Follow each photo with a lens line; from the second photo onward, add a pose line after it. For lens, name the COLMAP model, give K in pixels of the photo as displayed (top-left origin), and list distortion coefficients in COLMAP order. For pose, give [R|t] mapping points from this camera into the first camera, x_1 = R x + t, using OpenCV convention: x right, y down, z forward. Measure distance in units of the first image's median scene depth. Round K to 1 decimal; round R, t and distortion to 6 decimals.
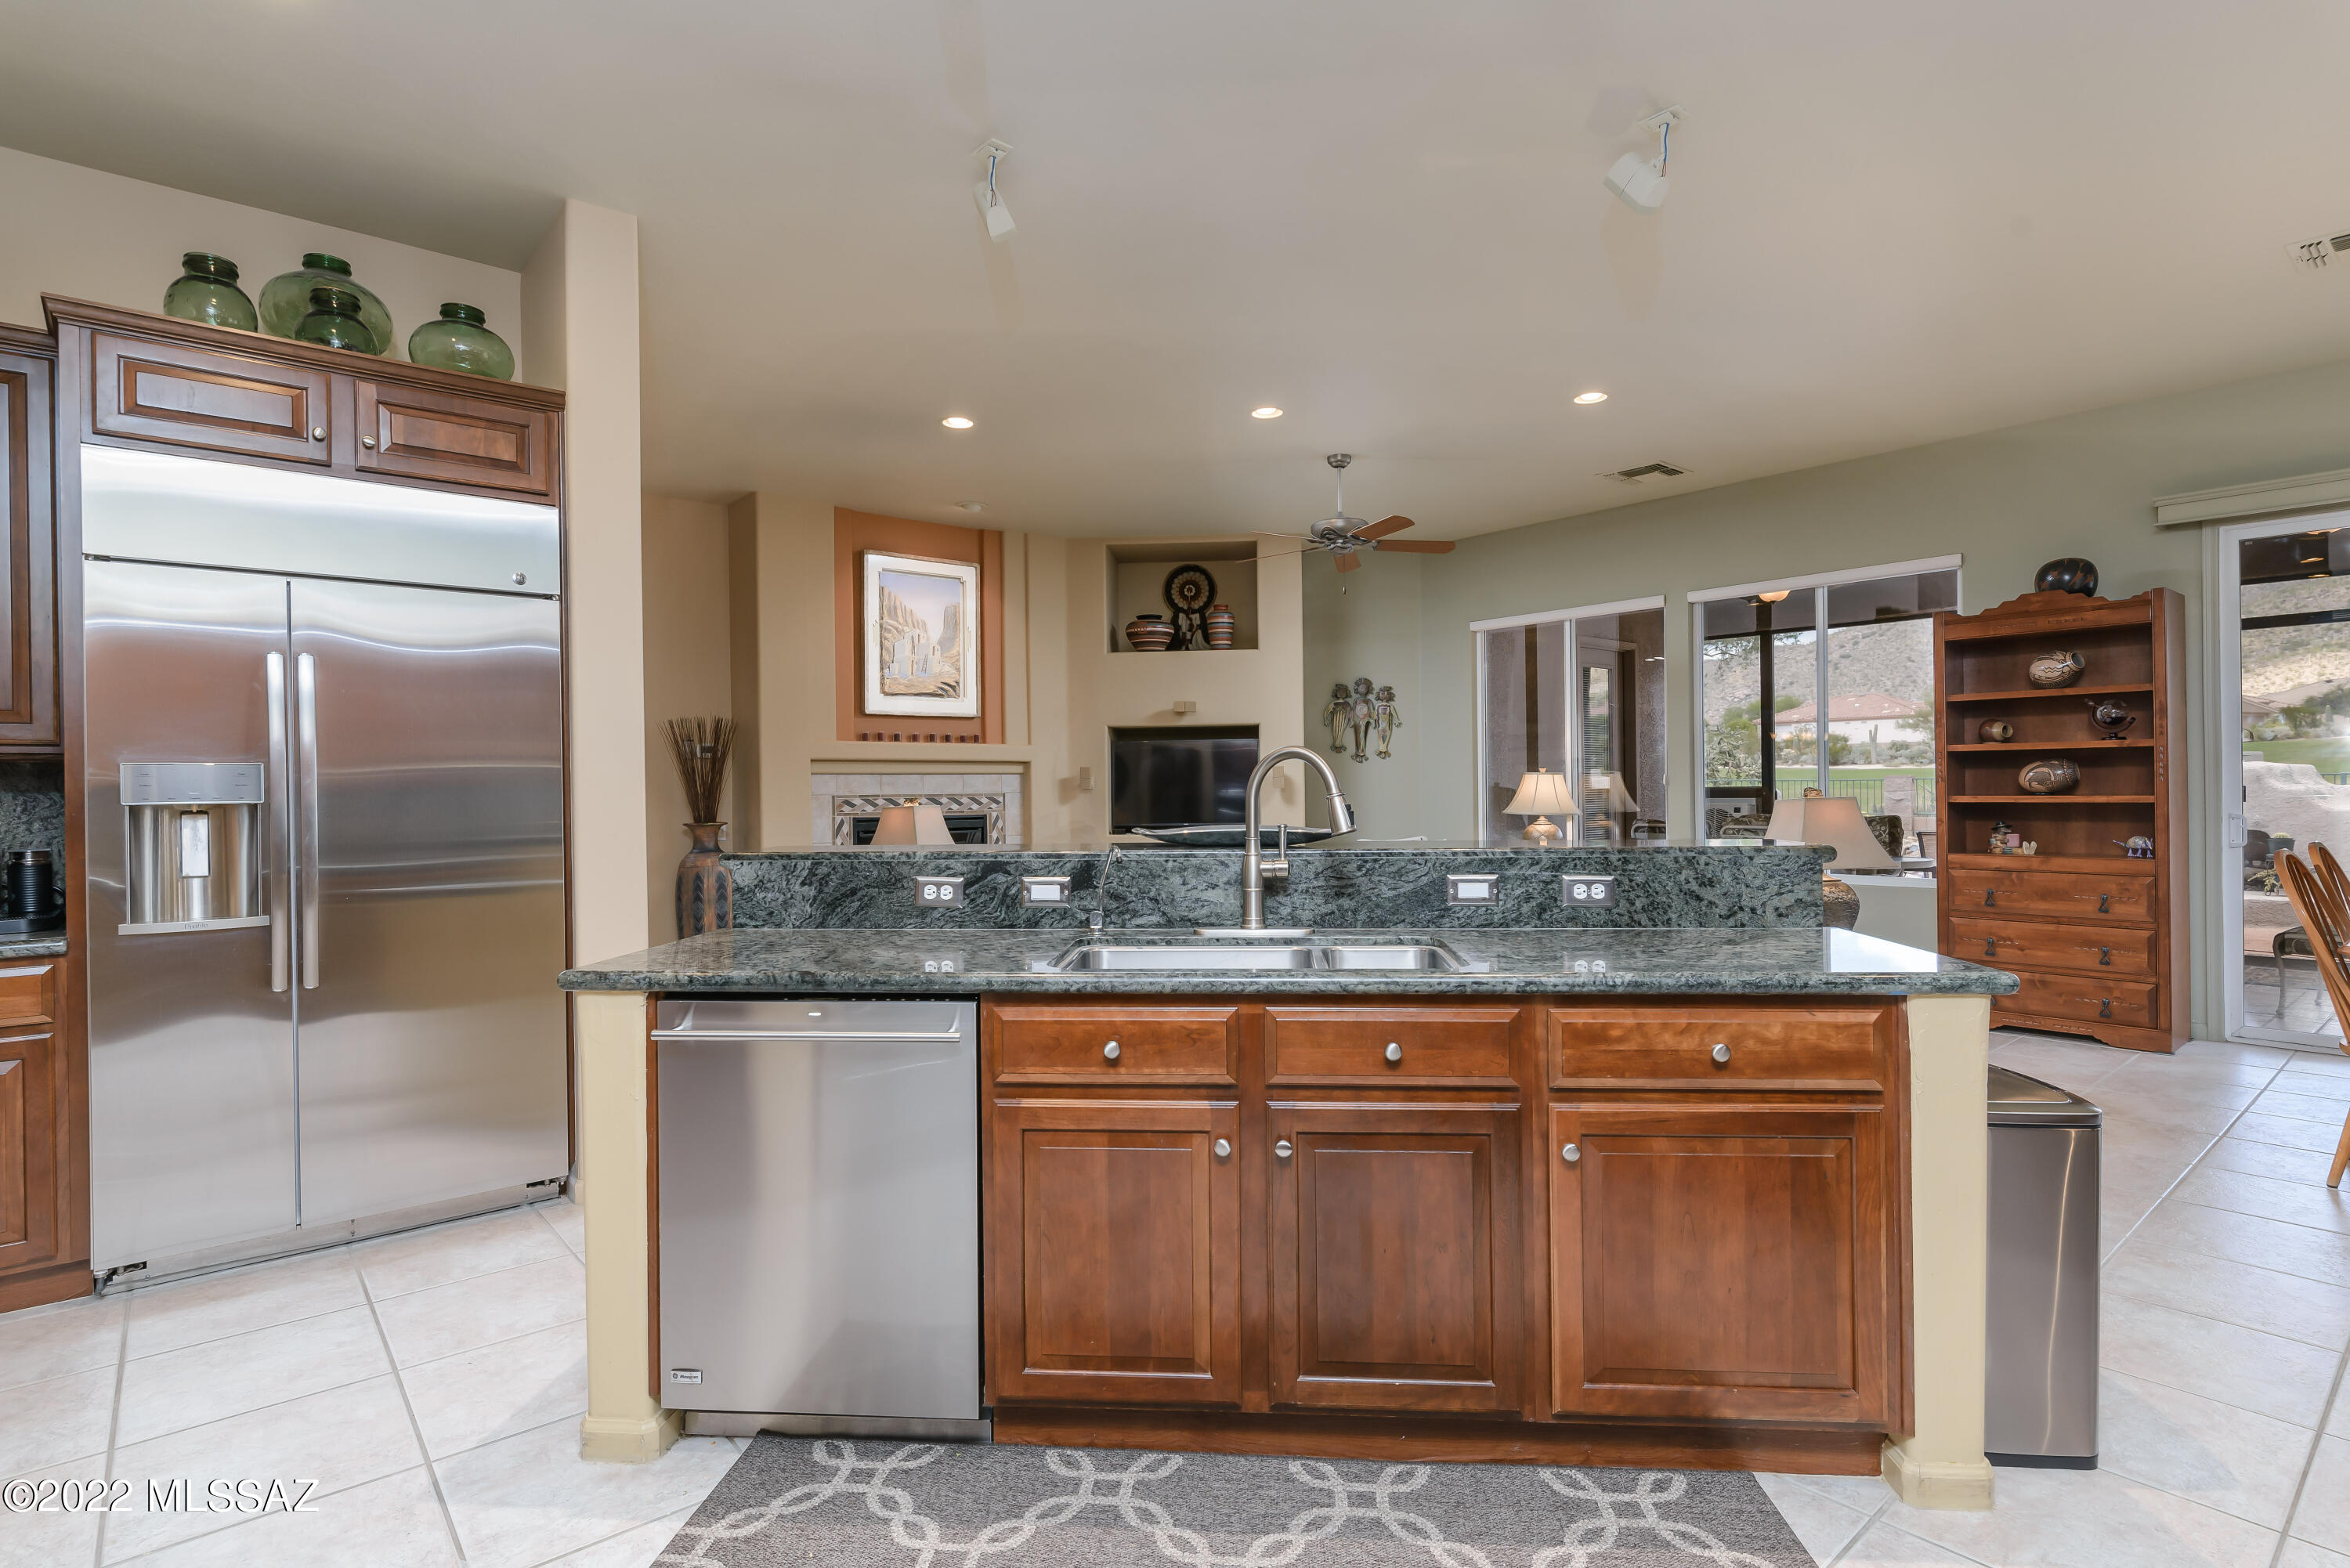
lens RADIAL K [[1169.2, 0, 1175.7], [0, 1169.2, 790.0], [0, 0, 1]] dist [0.001268, 0.000602]
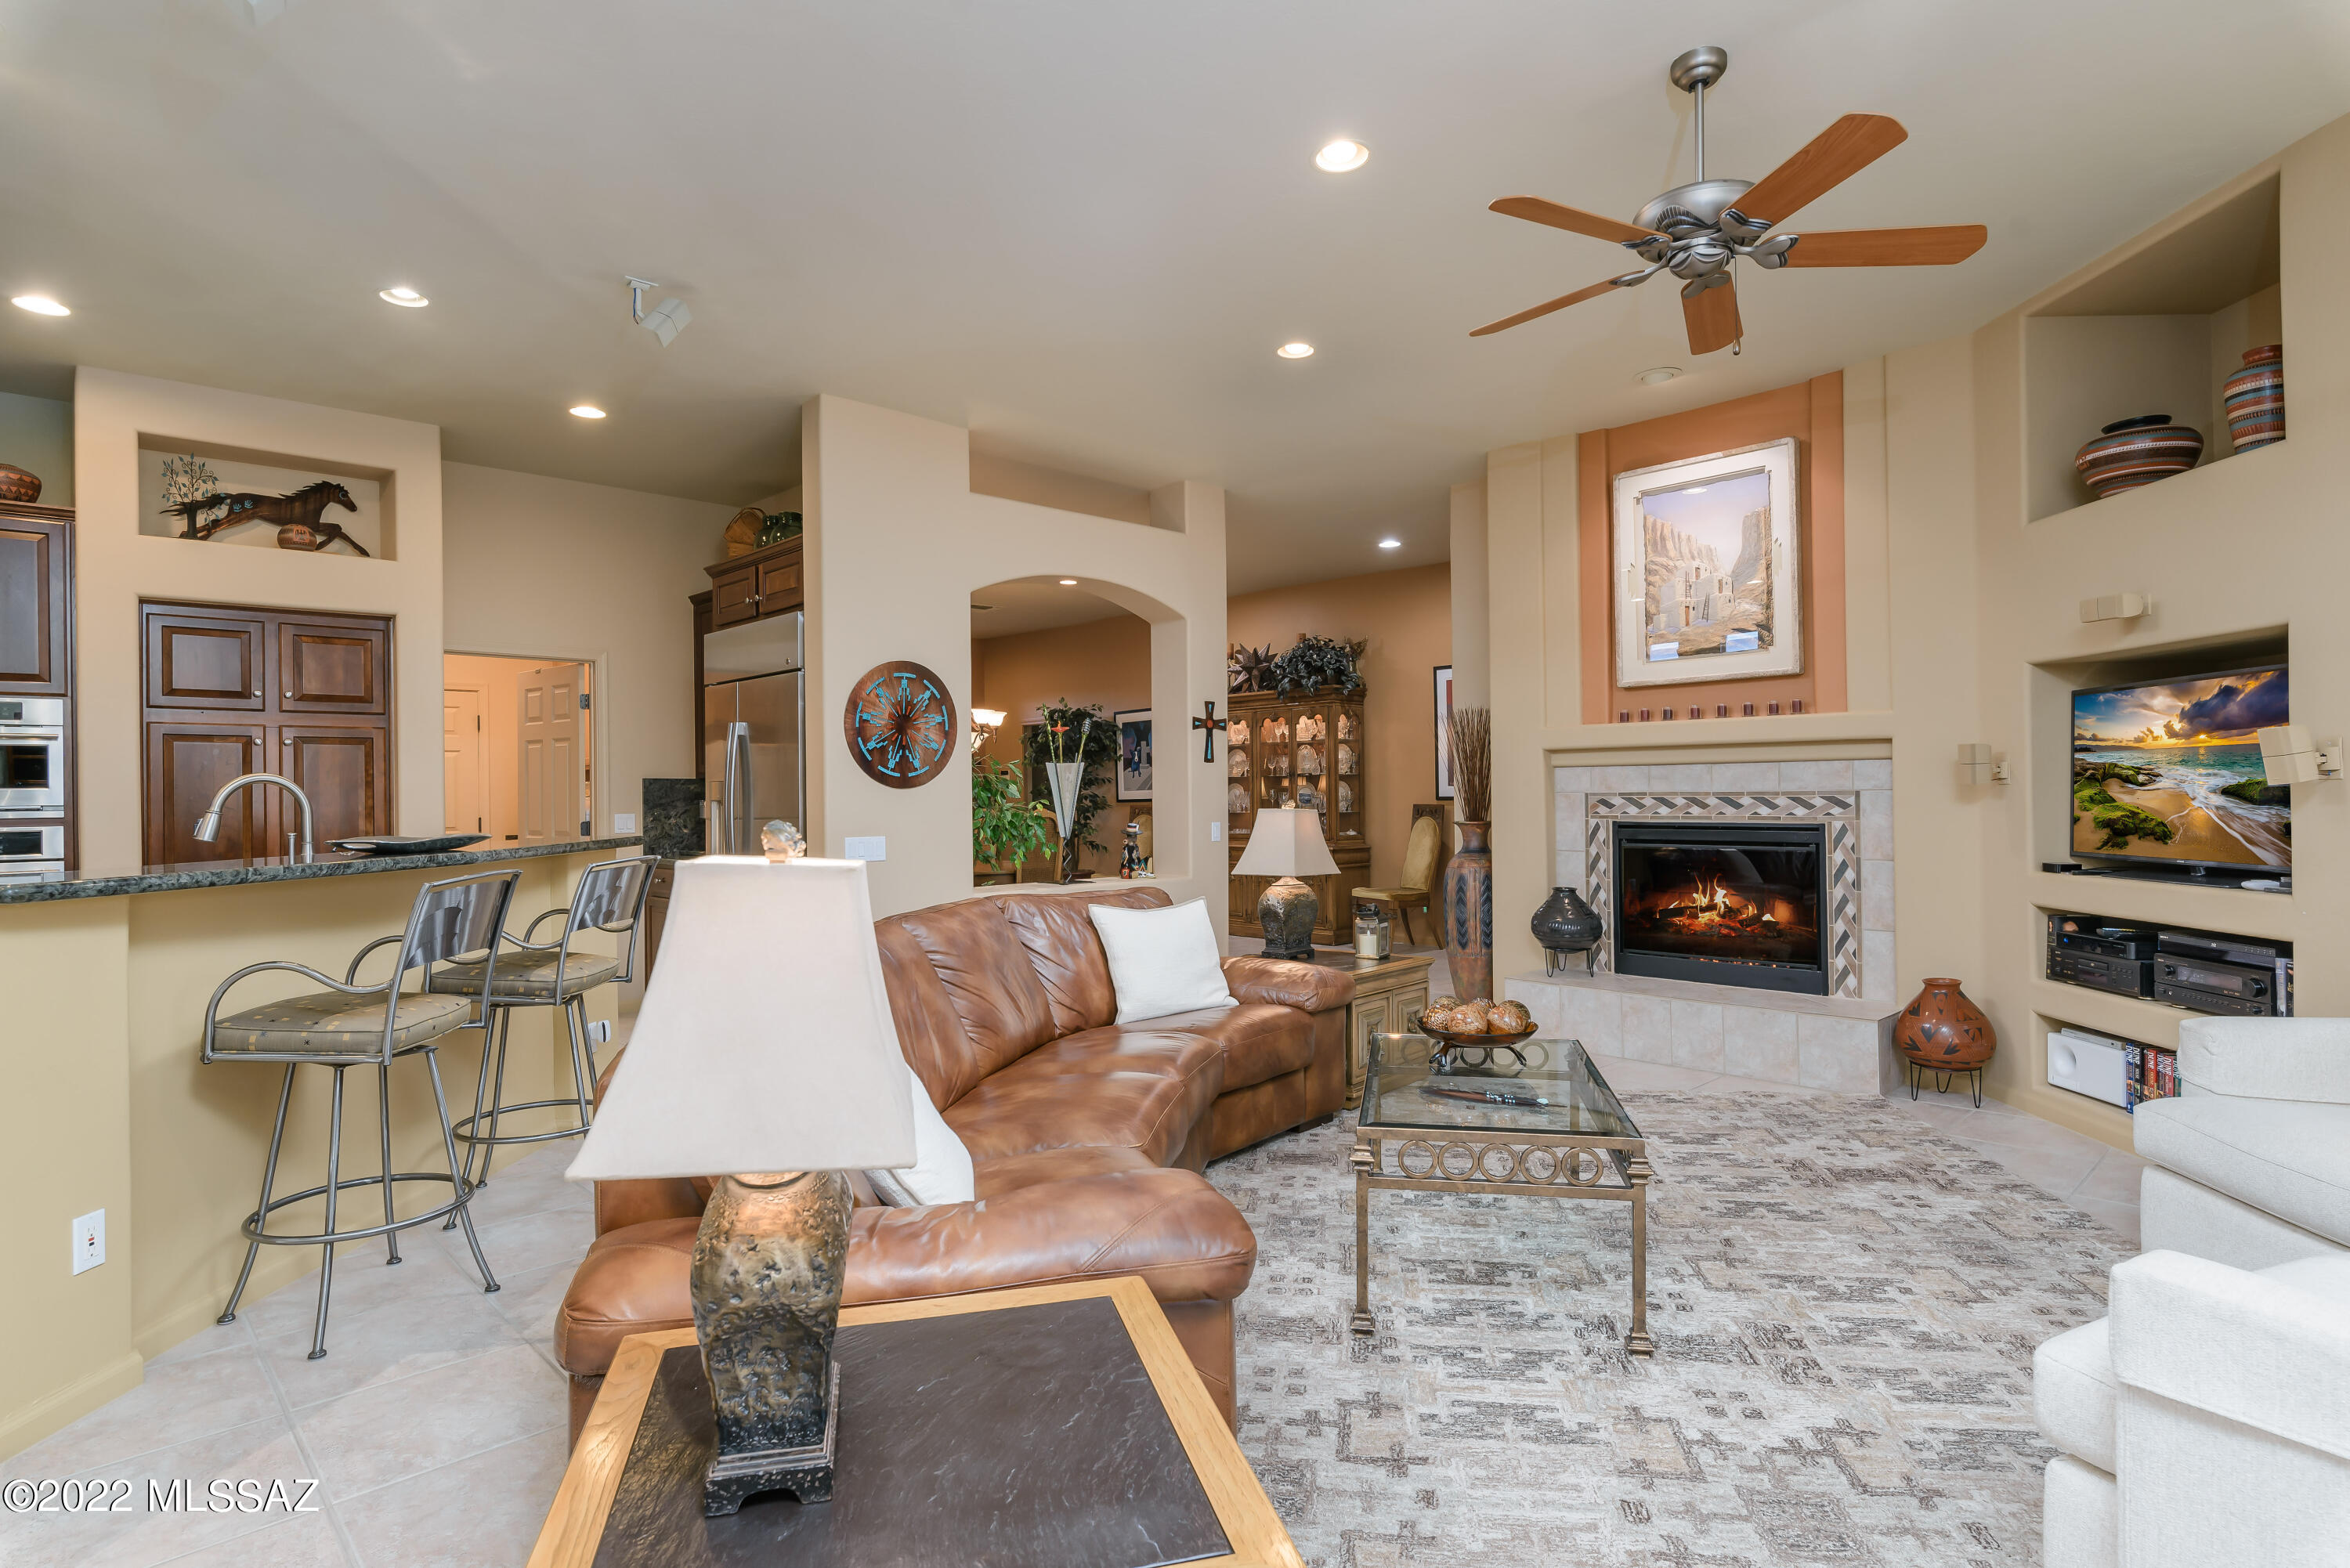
lens RADIAL K [[1205.7, 0, 1172.1], [0, 1205.7, 788.1], [0, 0, 1]] dist [0.001293, 0.000191]
pose [[0.049023, 0.003932, -0.998790, 0.484918], [0.006179, 0.999972, 0.004240, -0.003532], [0.998779, -0.006380, 0.048997, 0.626394]]
